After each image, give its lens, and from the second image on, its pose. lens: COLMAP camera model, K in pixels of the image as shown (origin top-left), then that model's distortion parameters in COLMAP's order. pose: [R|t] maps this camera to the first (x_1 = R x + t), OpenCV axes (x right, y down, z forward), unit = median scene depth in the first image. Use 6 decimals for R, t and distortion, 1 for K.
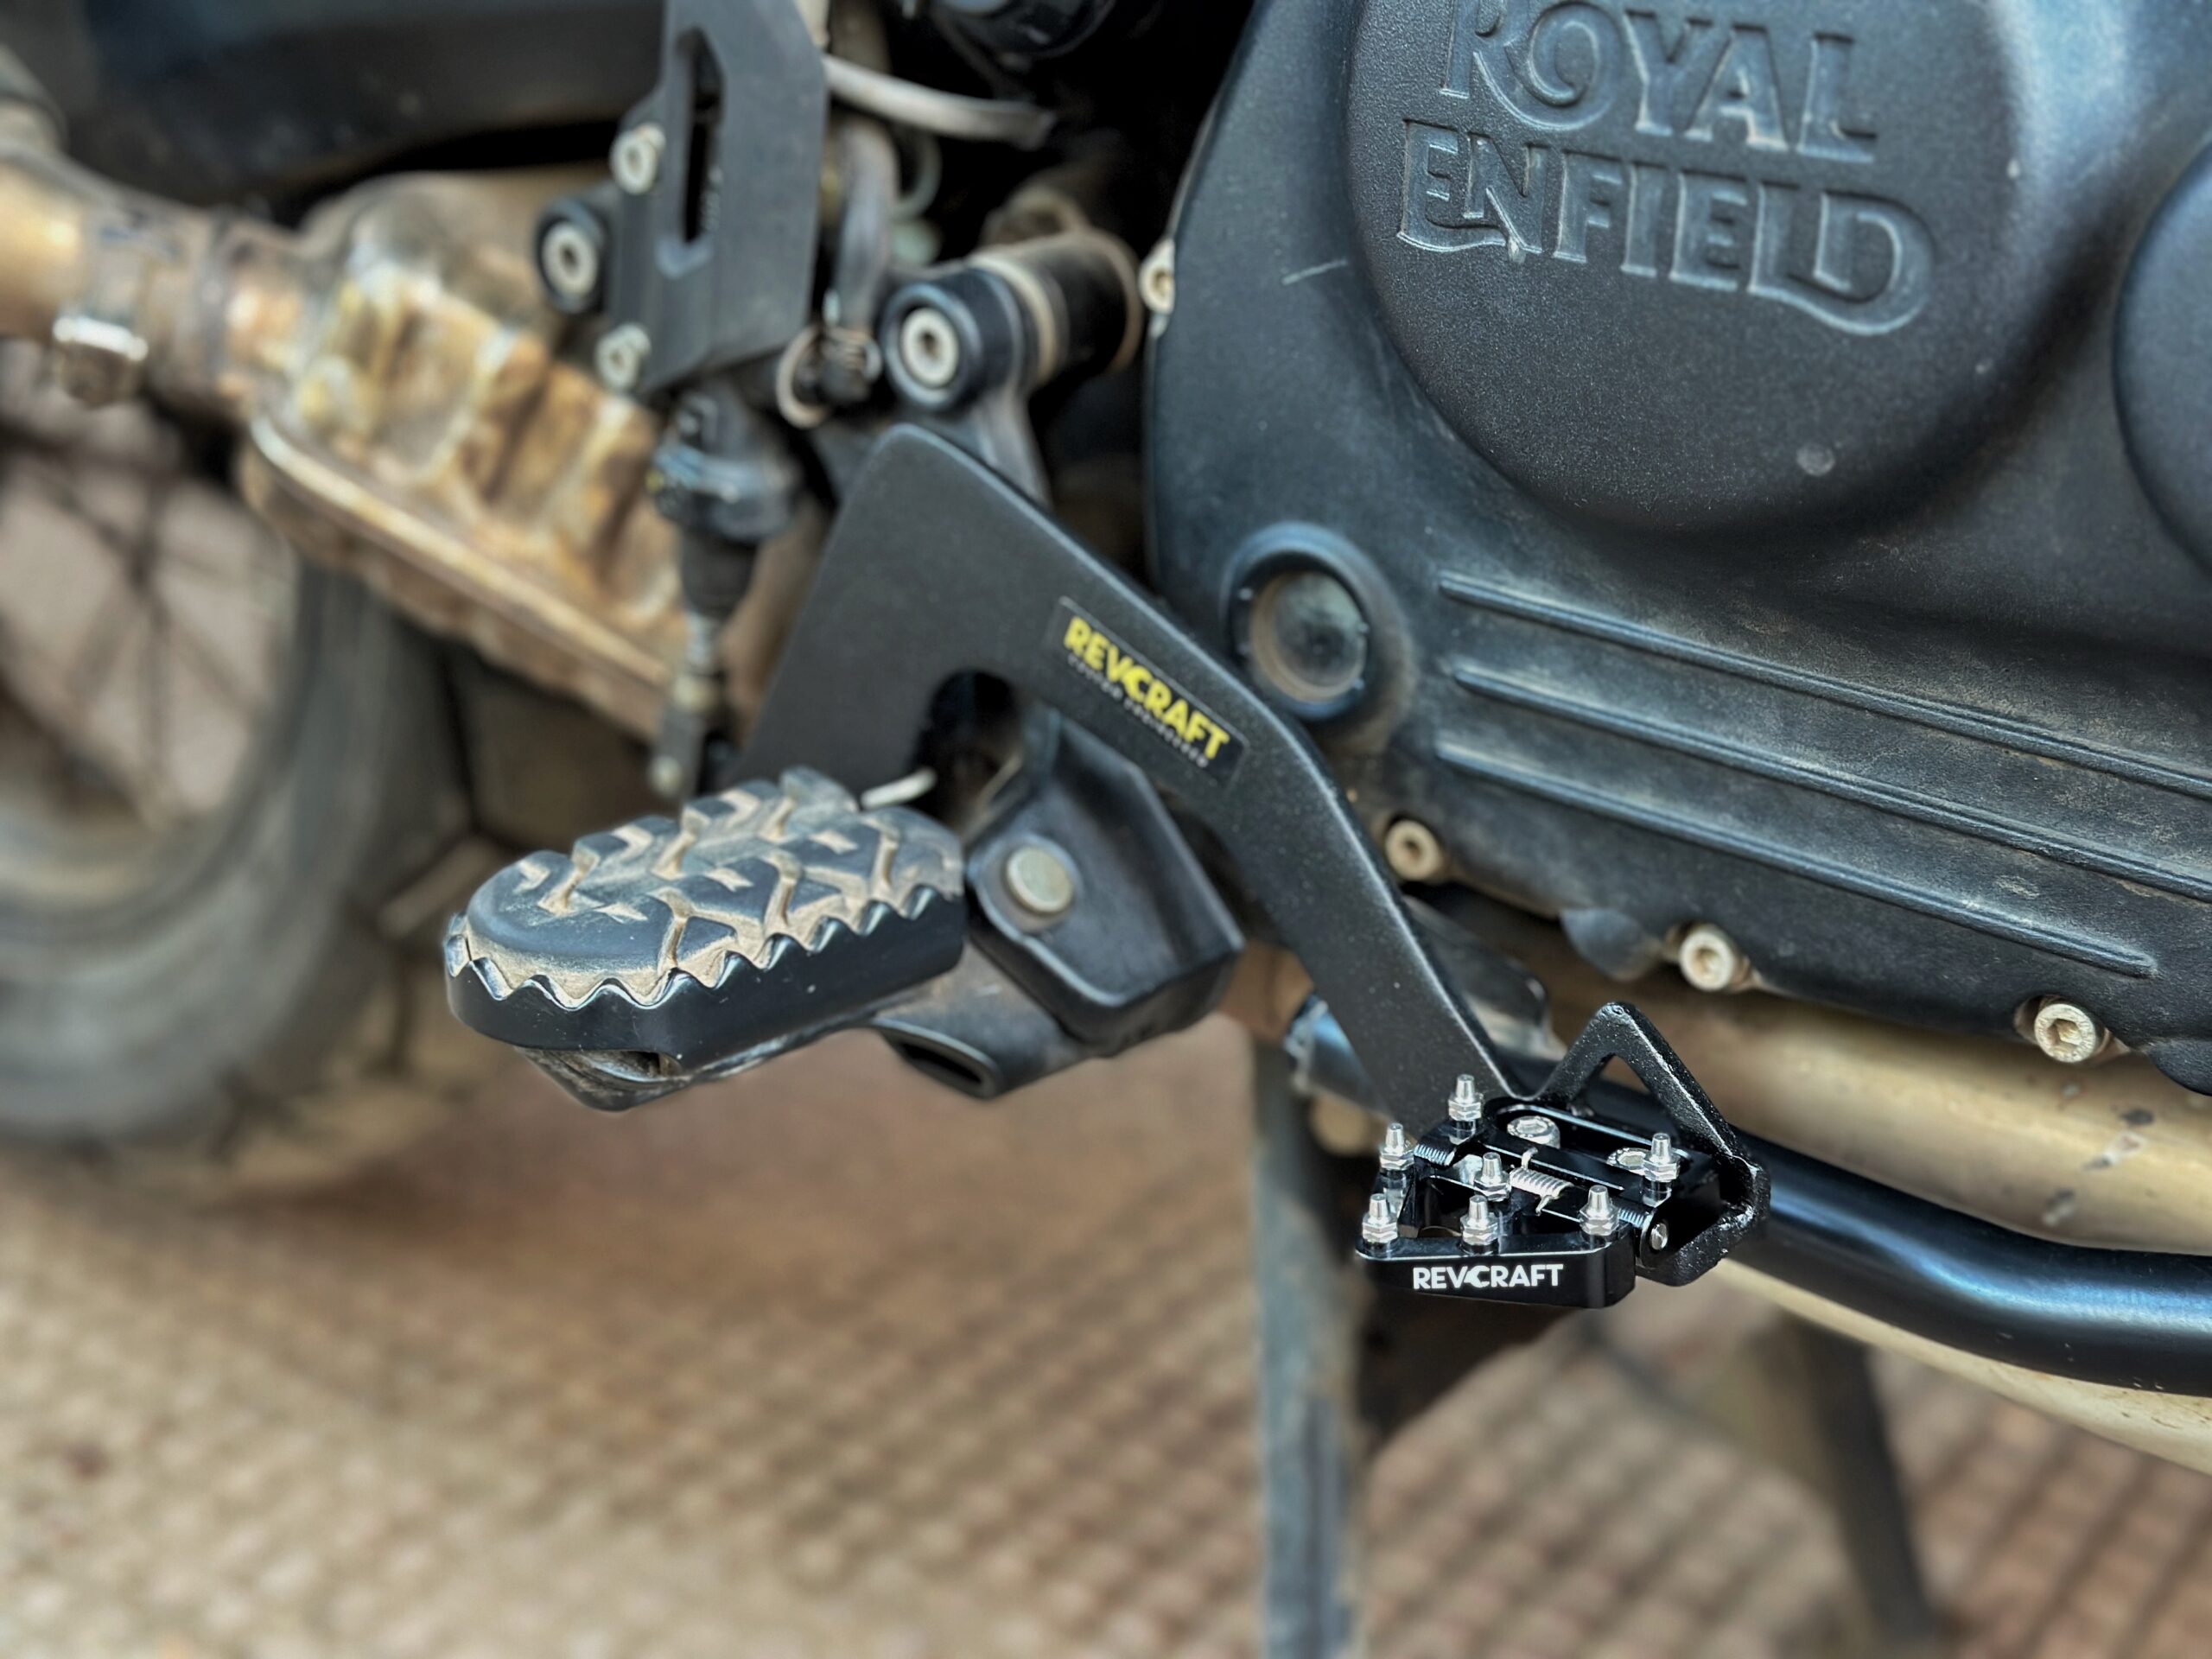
lens RADIAL K [[3059.7, 0, 1106.0], [0, 3059.7, 829.5], [0, 0, 1]] dist [0.081933, 0.031822]
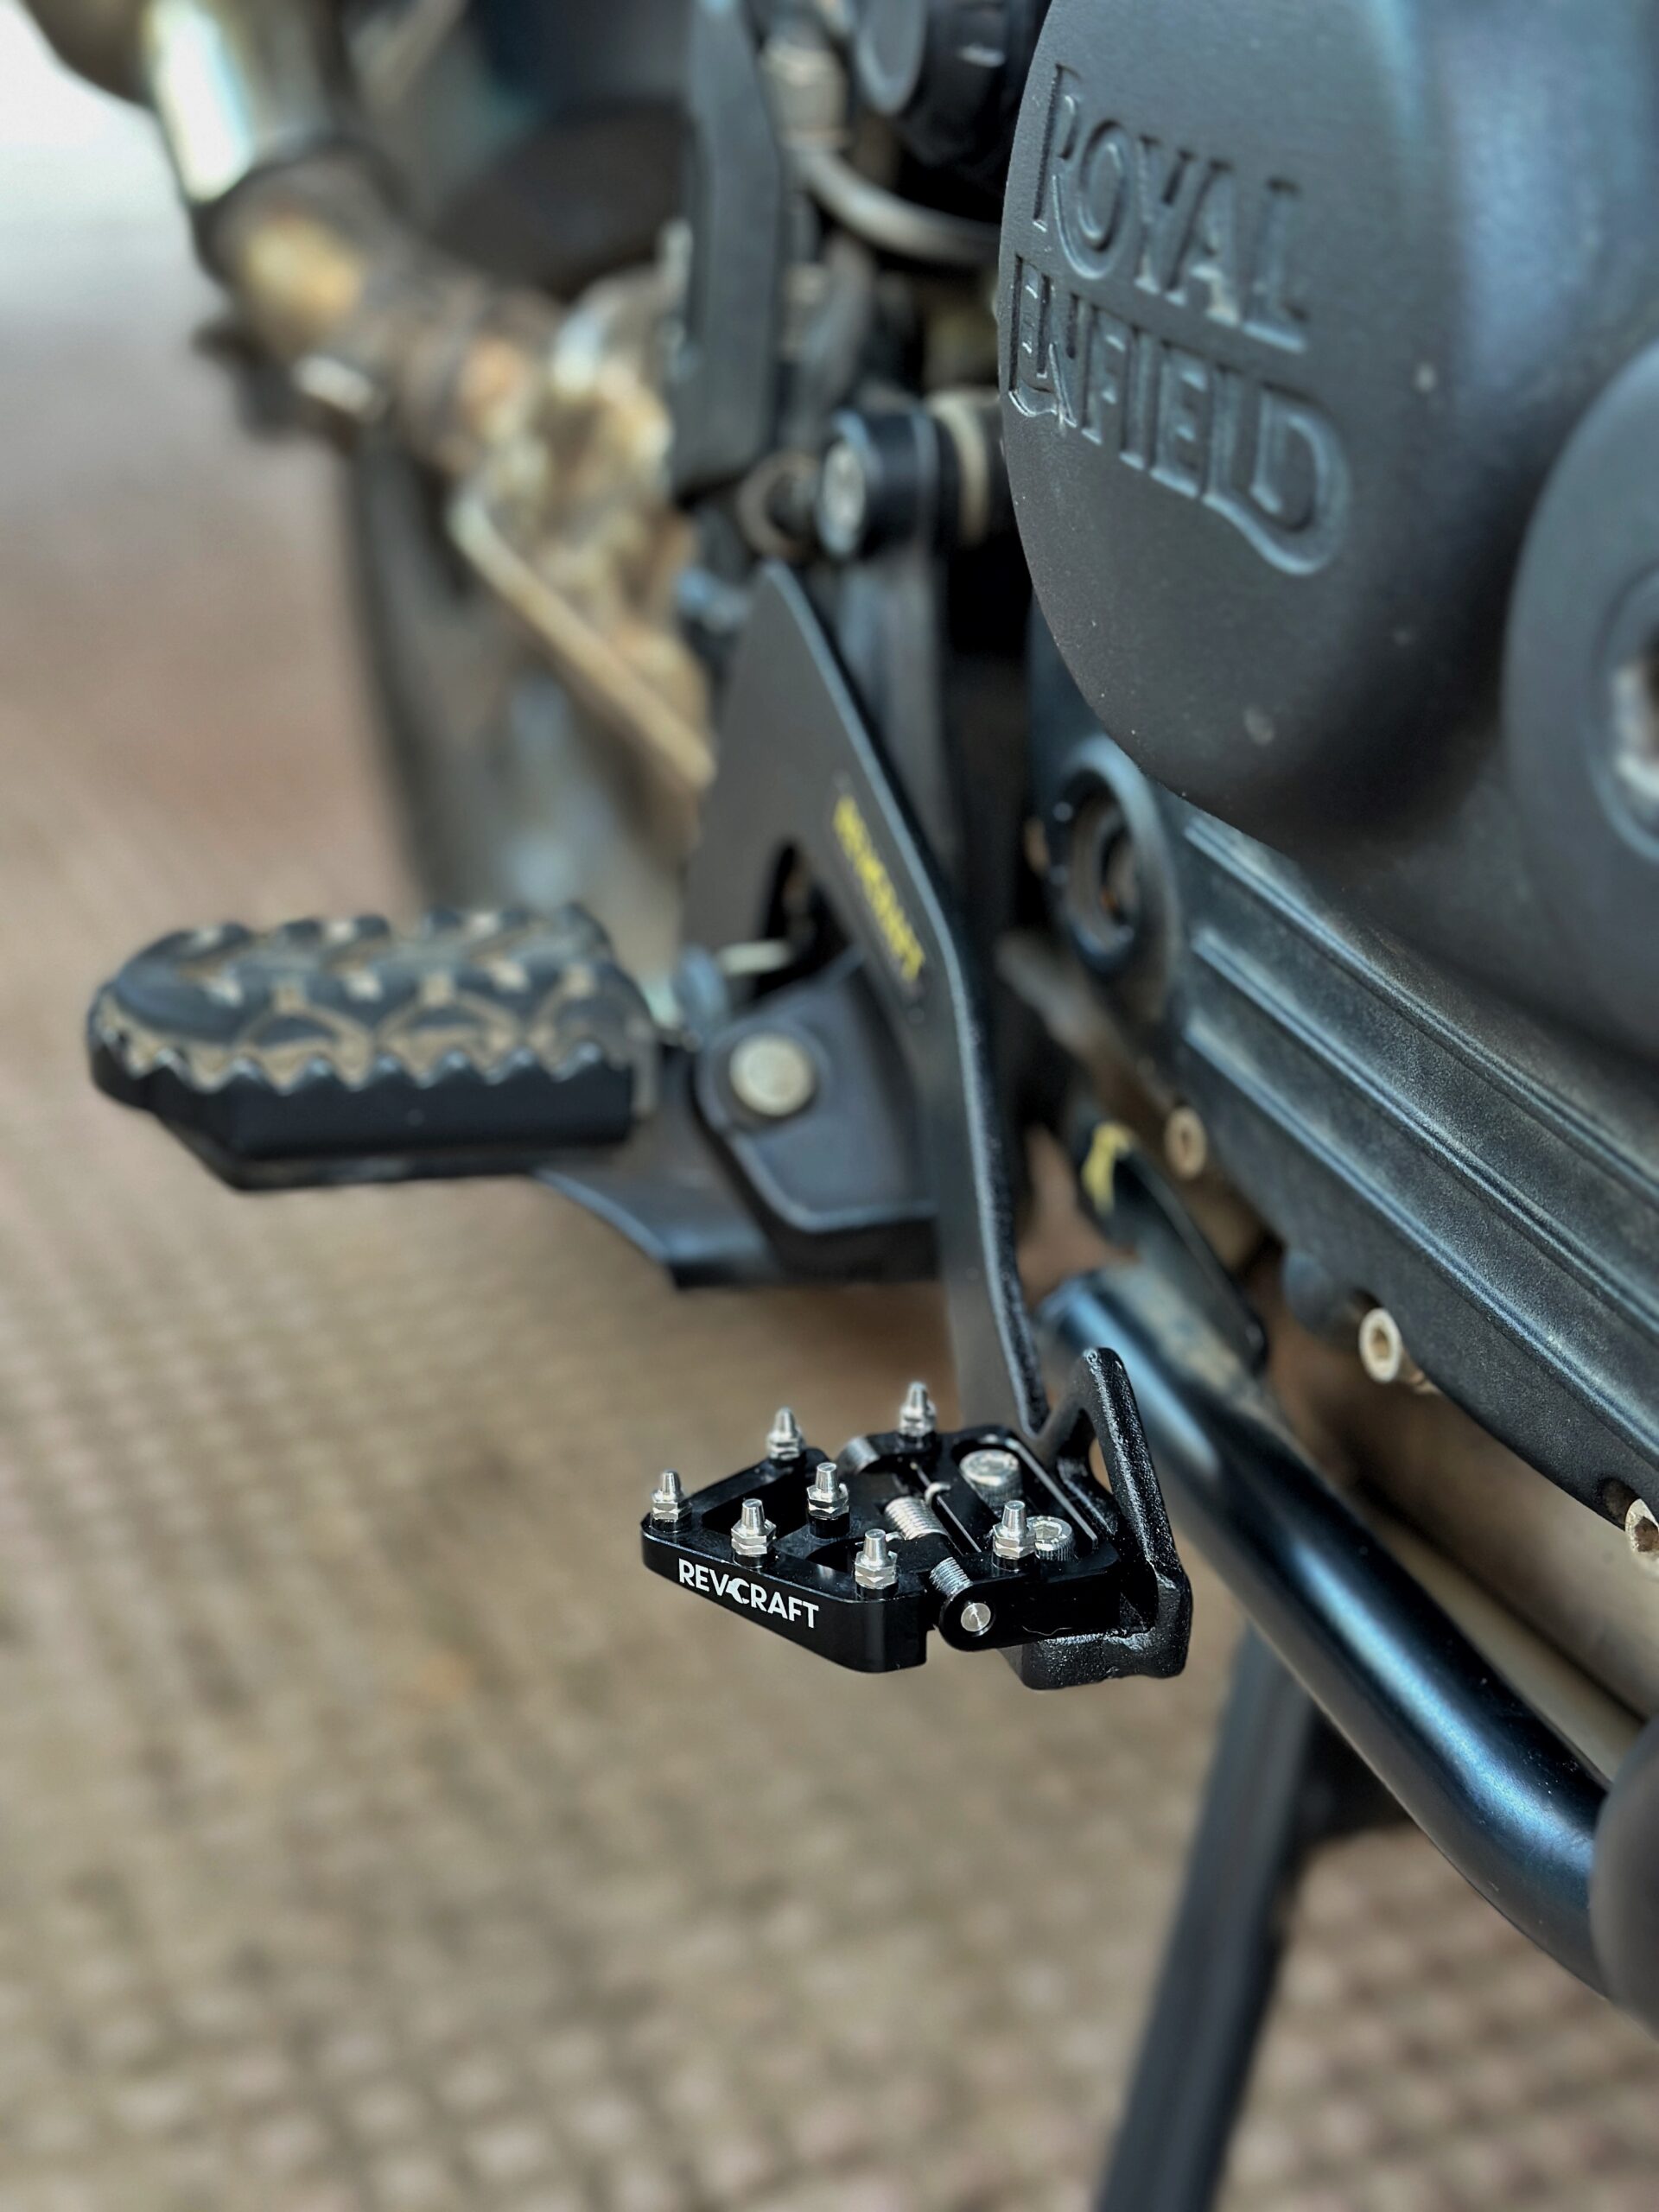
lens RADIAL K [[3147.2, 0, 829.5], [0, 3147.2, 1106.0], [0, 0, 1]] dist [0.140245, -0.027860]
pose [[0.870875, 0.227679, -0.435590, 0.471776], [-0.219791, 0.973090, 0.069197, -0.051192], [0.439623, 0.035476, 0.897482, 0.197465]]
